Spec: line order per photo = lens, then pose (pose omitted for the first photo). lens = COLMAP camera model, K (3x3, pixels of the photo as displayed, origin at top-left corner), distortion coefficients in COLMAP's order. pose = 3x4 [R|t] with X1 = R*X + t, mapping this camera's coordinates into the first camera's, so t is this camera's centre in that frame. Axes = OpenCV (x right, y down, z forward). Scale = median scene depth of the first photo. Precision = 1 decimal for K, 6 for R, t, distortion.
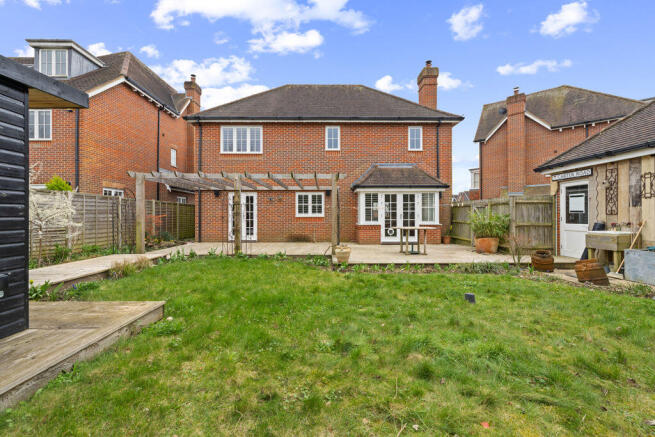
lens RADIAL K [[275.6, 0, 324.1], [0, 275.6, 216.6], [0, 0, 1]] dist [0.002768, 0.000245]
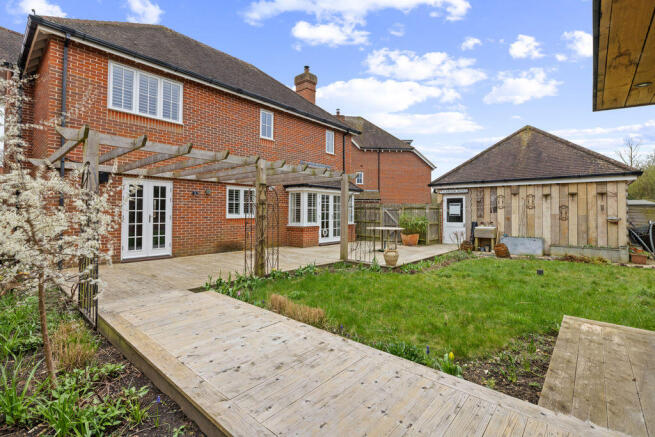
lens RADIAL K [[303.5, 0, 324.1], [0, 303.5, 207.1], [0, 0, 1]] dist [-0.003160, 0.000880]
pose [[0.665766, 0.017342, 0.745959, -0.545908], [-0.006456, 0.999826, -0.017481, -0.016842], [-0.746132, 0.006822, 0.665763, 0.251249]]
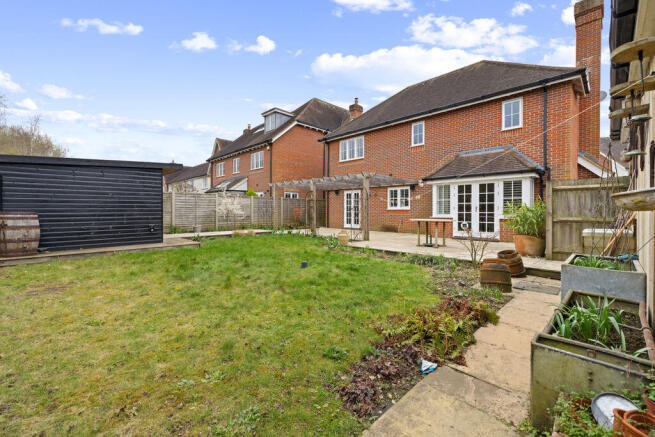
lens RADIAL K [[275.6, 0, 325.4], [0, 275.6, 212.7], [0, 0, 1]] dist [0.002768, 0.000245]
pose [[0.691570, 0.008280, -0.722262, 0.546894], [-0.001044, 0.999945, 0.010464, 0.002274], [0.722309, -0.006482, 0.691540, 0.026583]]
